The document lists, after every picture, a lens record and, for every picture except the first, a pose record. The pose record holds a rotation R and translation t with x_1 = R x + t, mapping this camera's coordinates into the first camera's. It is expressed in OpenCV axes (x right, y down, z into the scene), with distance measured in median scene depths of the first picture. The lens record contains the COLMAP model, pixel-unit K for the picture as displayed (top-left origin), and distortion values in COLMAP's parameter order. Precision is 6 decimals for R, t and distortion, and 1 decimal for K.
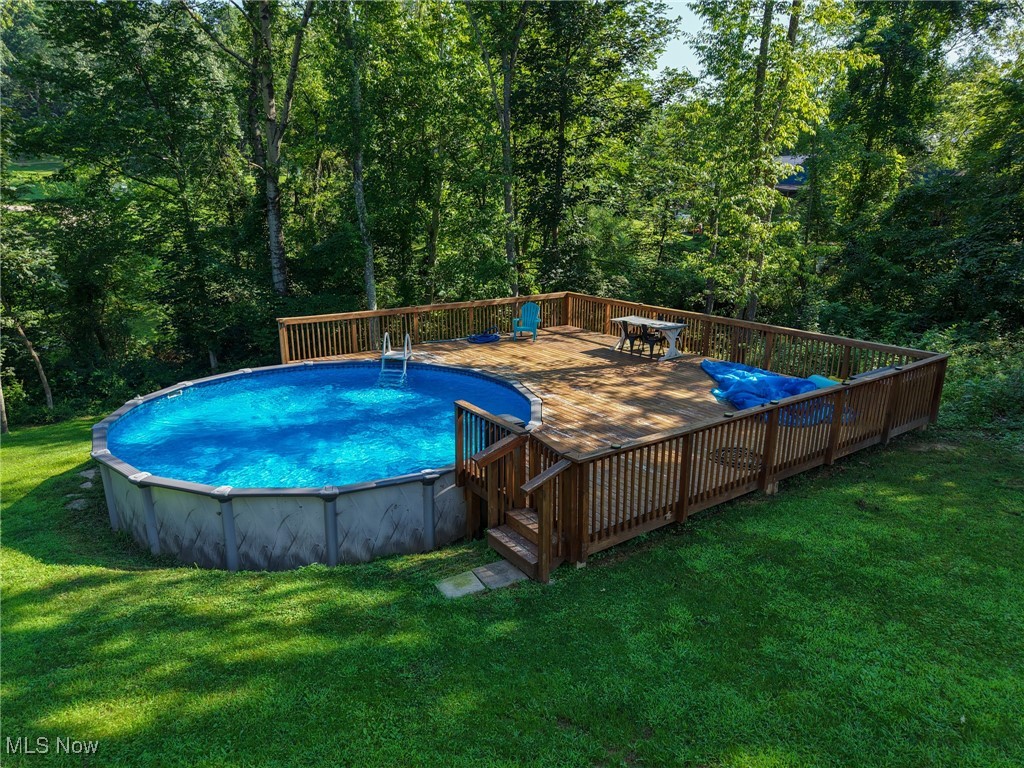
lens RADIAL K [[678.1, 0, 512.0], [0, 678.1, 384.0], [0, 0, 1]] dist [0.097545, -0.102640]
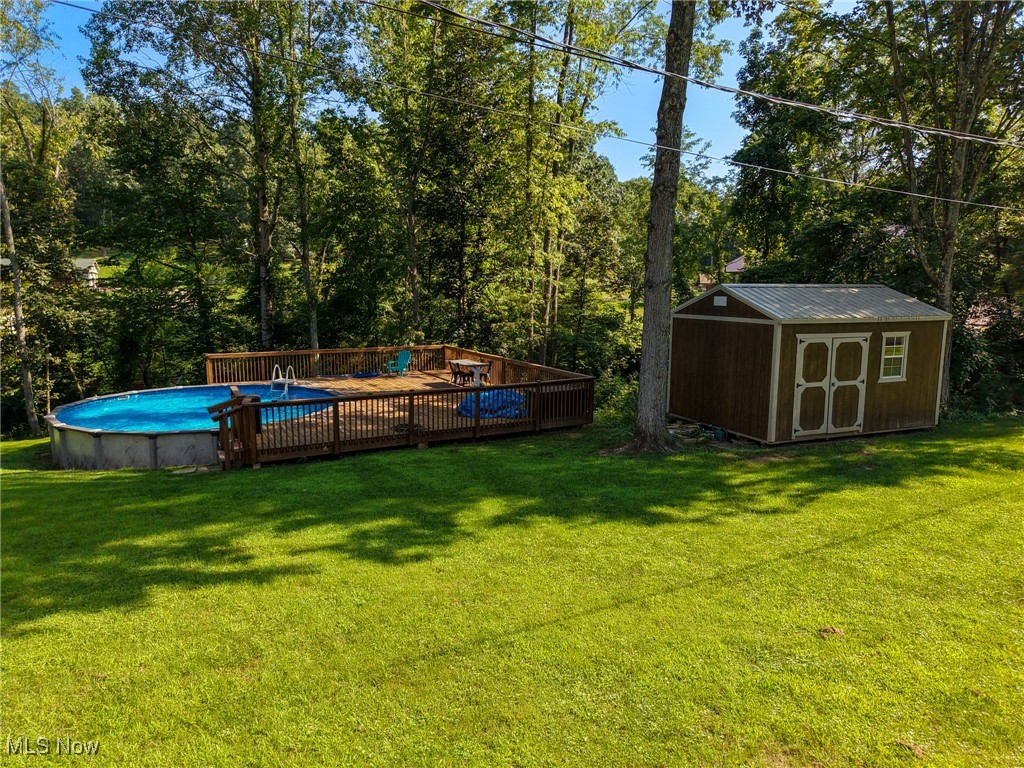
lens RADIAL K [[678.1, 0, 512.0], [0, 678.1, 384.0], [0, 0, 1]] dist [0.097545, -0.102640]
pose [[0.991326, 0.019728, -0.129937, 0.497657], [-0.034782, 0.992800, -0.114627, 0.113585], [0.126740, 0.118152, 0.984874, -0.367175]]
